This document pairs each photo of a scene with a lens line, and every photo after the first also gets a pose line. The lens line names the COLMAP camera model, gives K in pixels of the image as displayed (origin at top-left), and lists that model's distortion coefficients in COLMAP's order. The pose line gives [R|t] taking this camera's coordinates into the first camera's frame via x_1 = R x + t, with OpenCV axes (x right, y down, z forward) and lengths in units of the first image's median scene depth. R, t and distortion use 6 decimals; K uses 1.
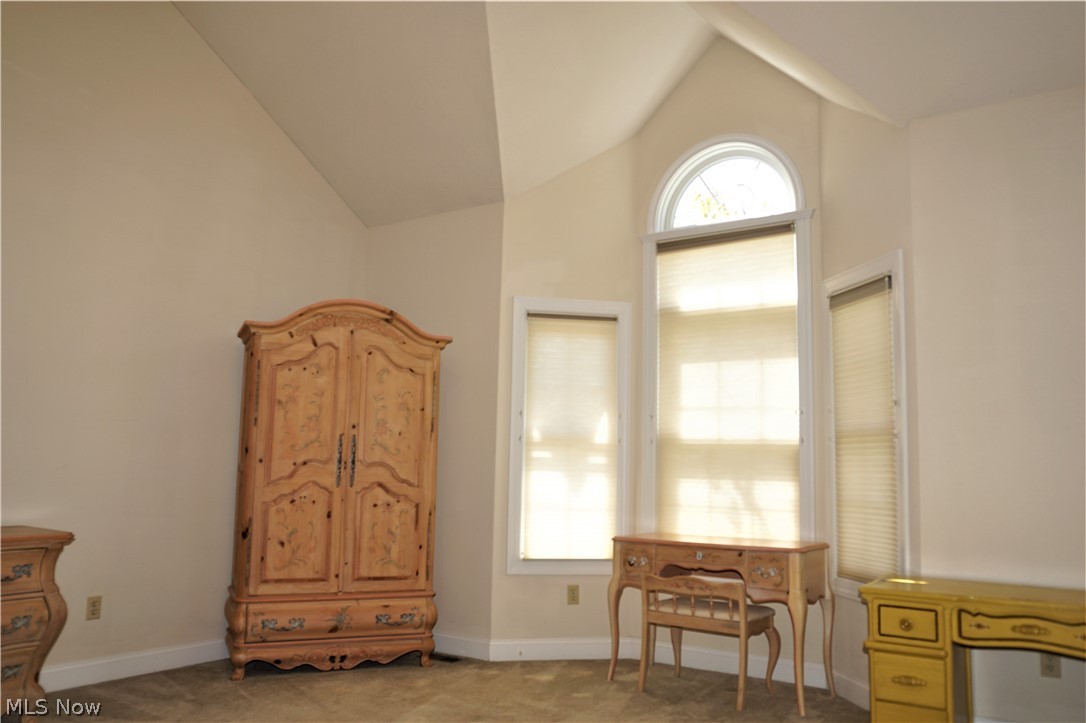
lens RADIAL K [[868.8, 0, 545.3], [0, 868.8, 363.7], [0, 0, 1]] dist [-0.043607, 0.001330]
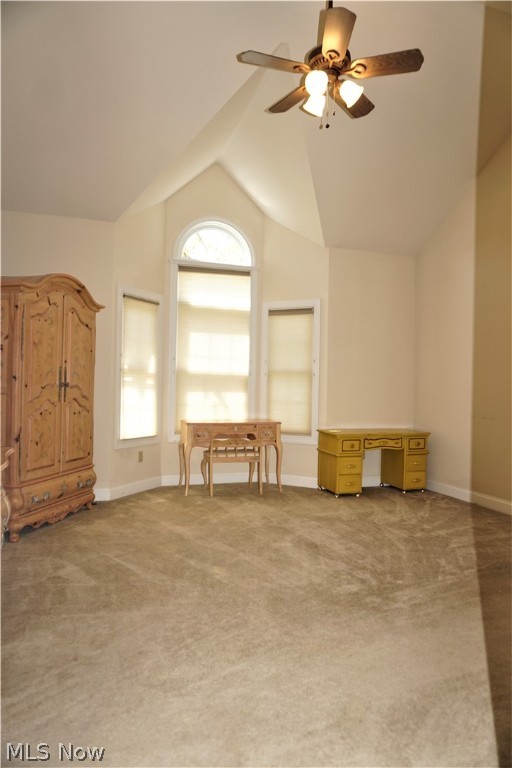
lens RADIAL K [[512.5, 0, 257.7], [0, 512.5, 383.4], [0, 0, 1]] dist [-0.049150, 0.004916]
pose [[0.587944, -0.005758, 0.808881, -0.721138], [-0.104900, 0.990988, 0.083302, 0.002482], [-0.802071, -0.133829, 0.582041, 0.220237]]
